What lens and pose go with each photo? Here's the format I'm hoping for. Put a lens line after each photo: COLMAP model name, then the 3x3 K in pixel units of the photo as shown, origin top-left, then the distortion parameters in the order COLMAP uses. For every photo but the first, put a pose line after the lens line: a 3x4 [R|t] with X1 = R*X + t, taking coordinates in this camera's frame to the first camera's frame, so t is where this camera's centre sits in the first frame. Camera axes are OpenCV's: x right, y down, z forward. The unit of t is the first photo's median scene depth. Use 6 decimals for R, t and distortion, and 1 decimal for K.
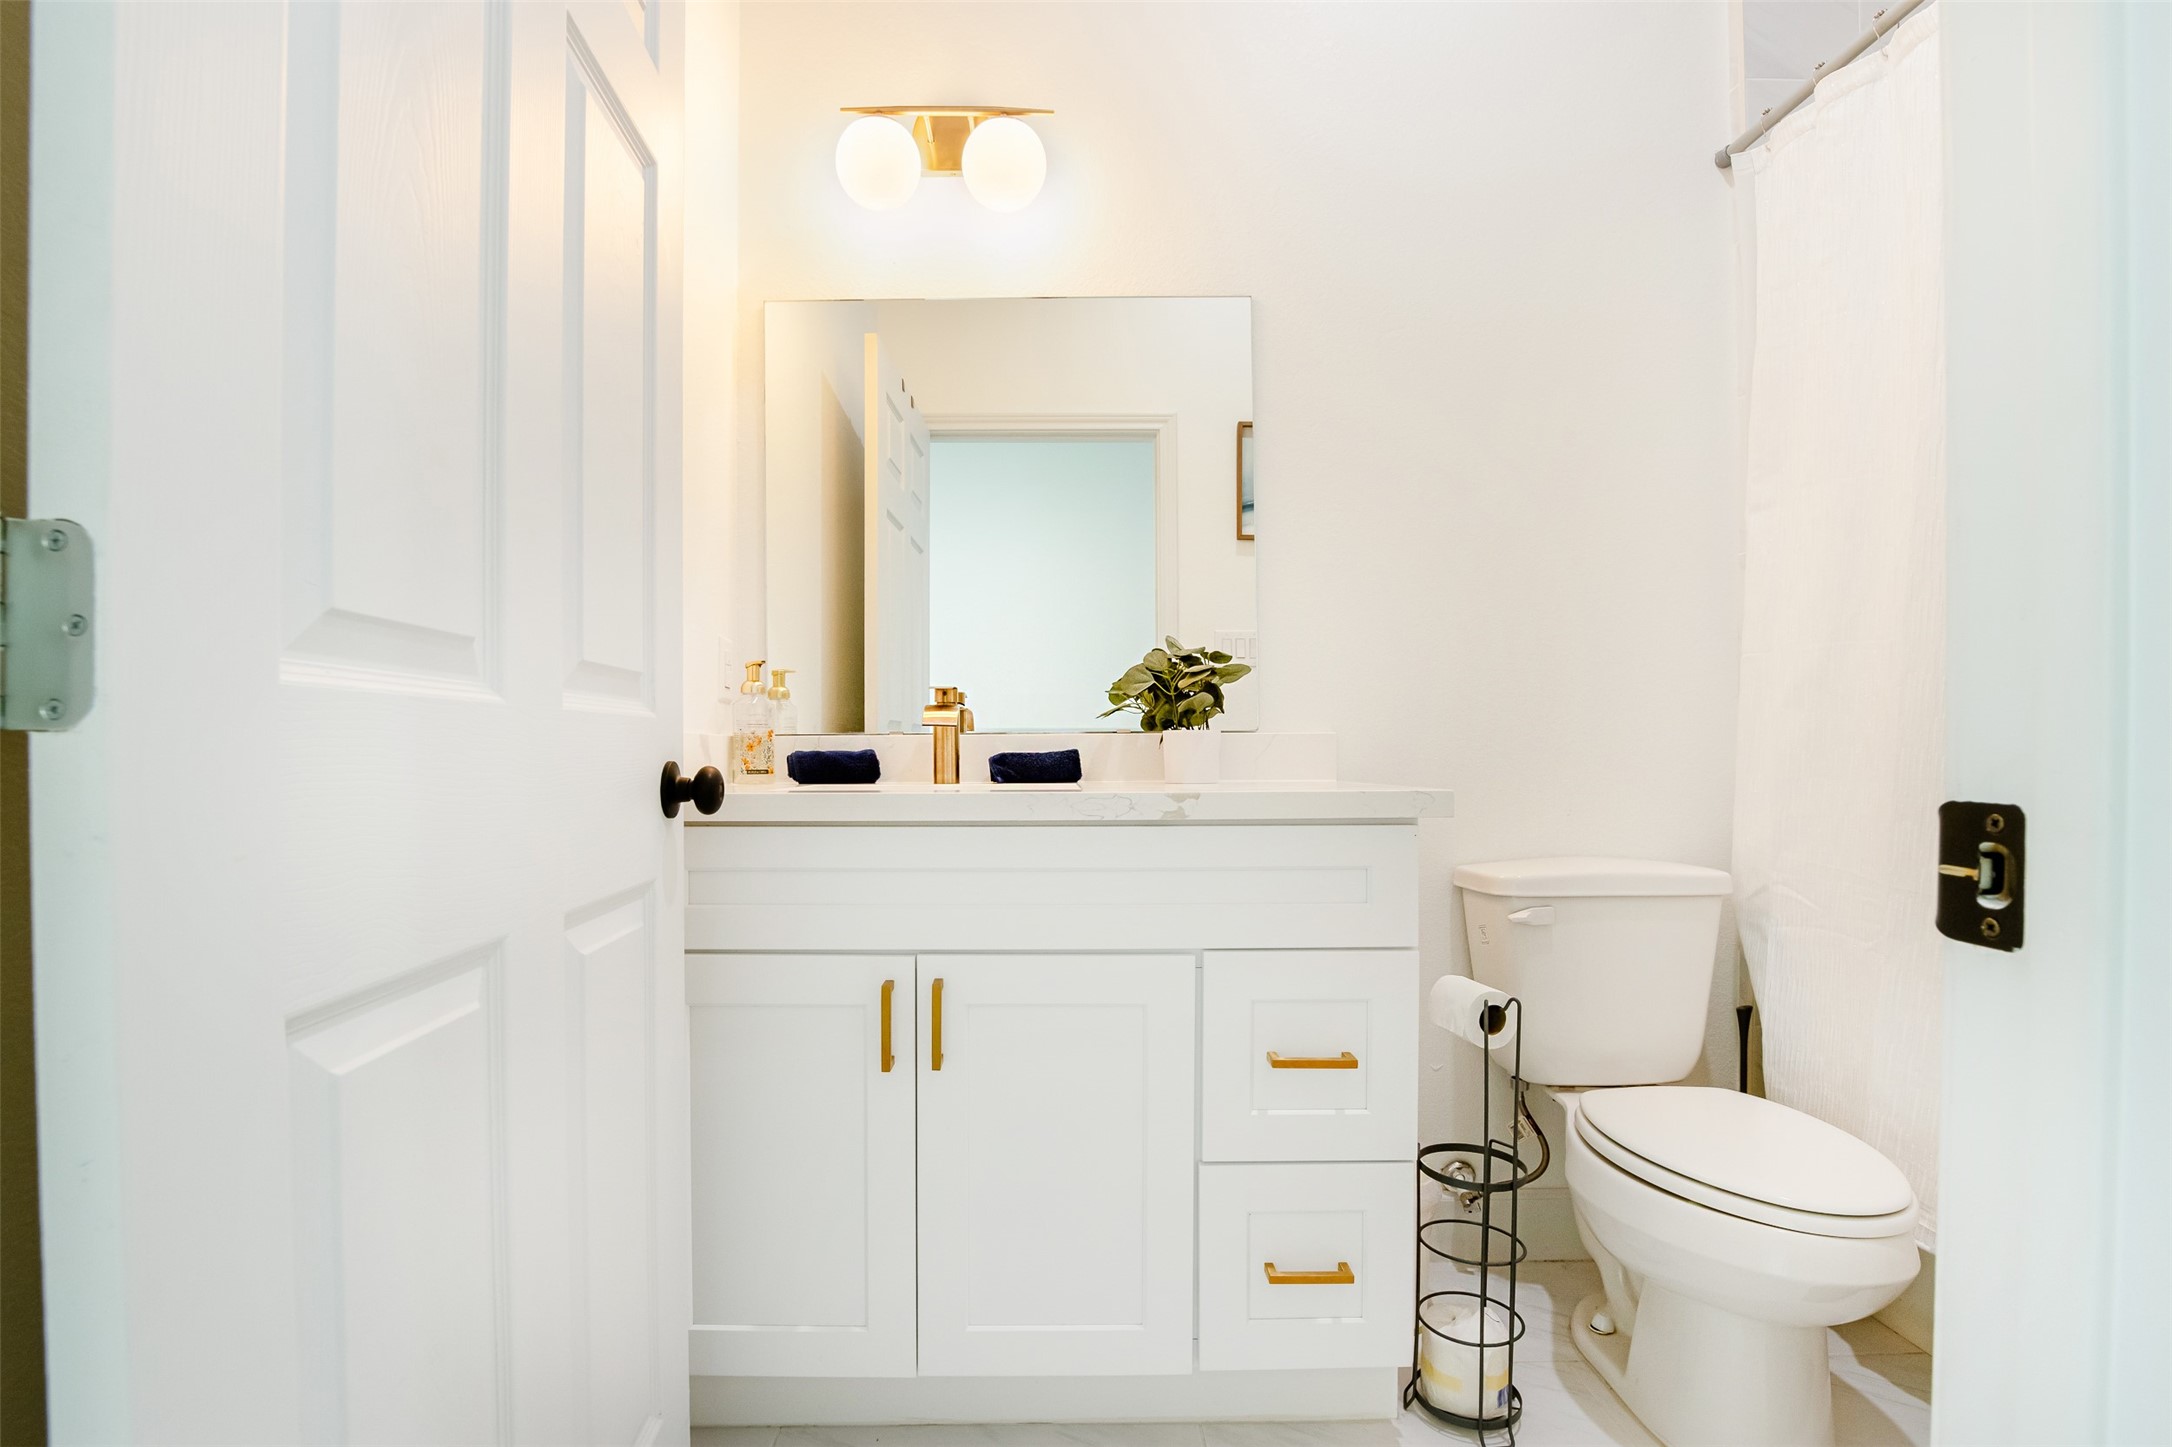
lens RADIAL K [[1001.1, 0, 1061.6], [0, 1001.1, 725.7], [0, 0, 1]] dist [-0.038105, 0.005806]
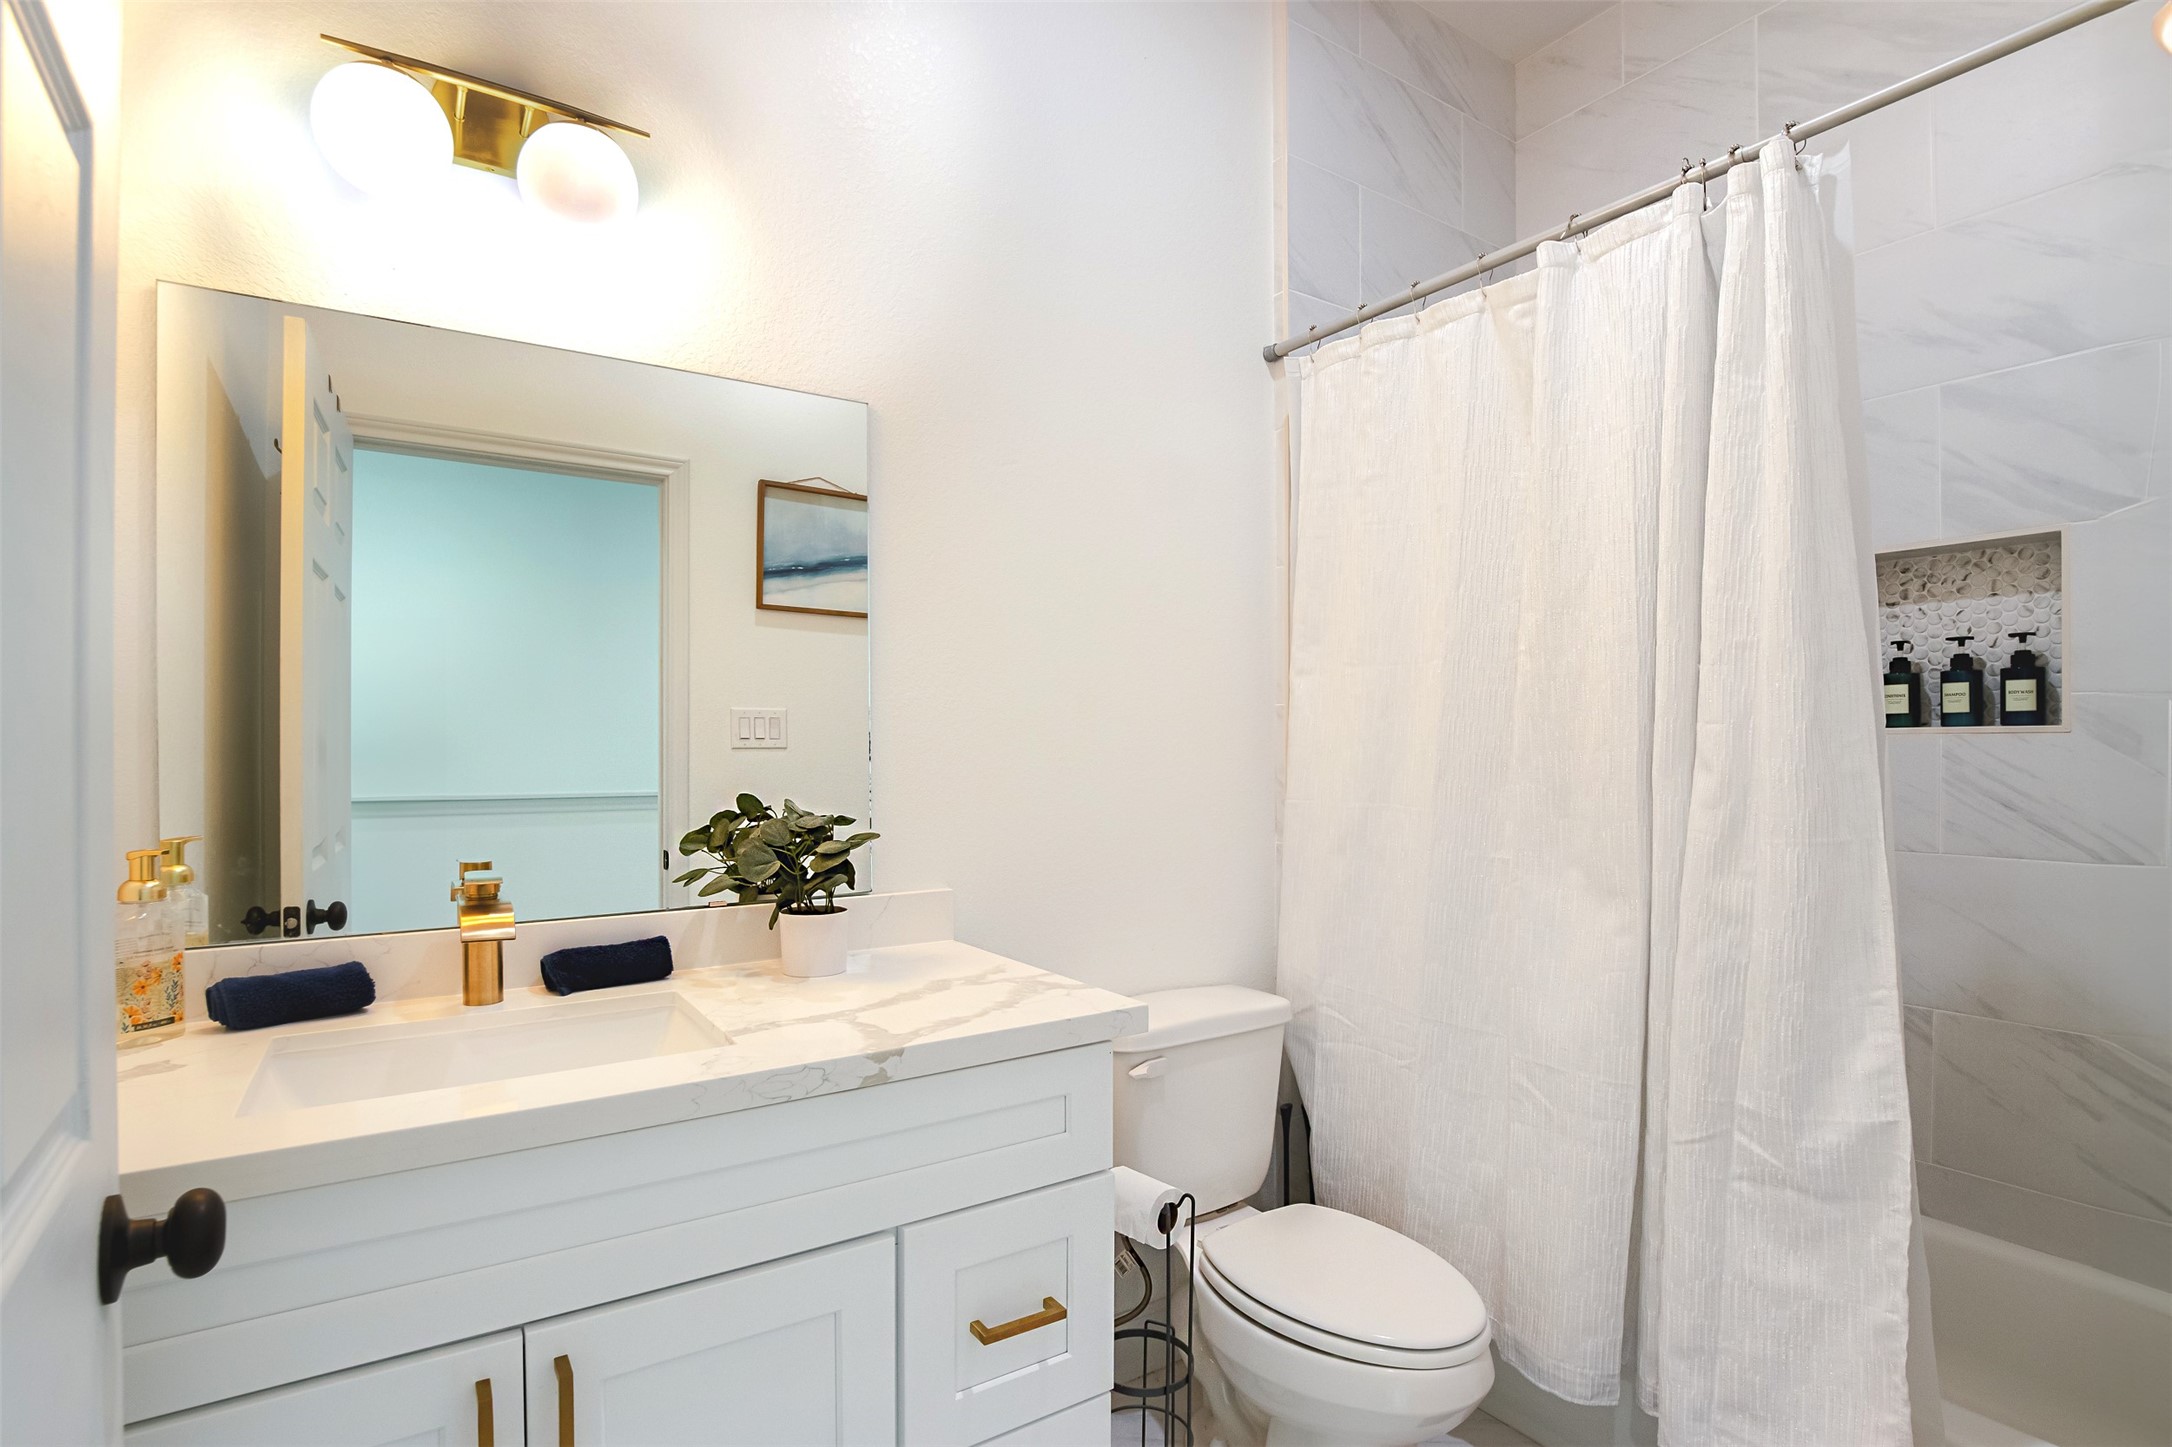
lens RADIAL K [[1001.1, 0, 1061.6], [0, 1001.1, 725.7], [0, 0, 1]] dist [-0.038105, 0.005806]
pose [[0.845646, 0.008555, 0.533675, -0.148593], [-0.005478, 0.999958, -0.007350, -0.147646], [-0.533715, 0.003292, 0.845658, 0.161287]]
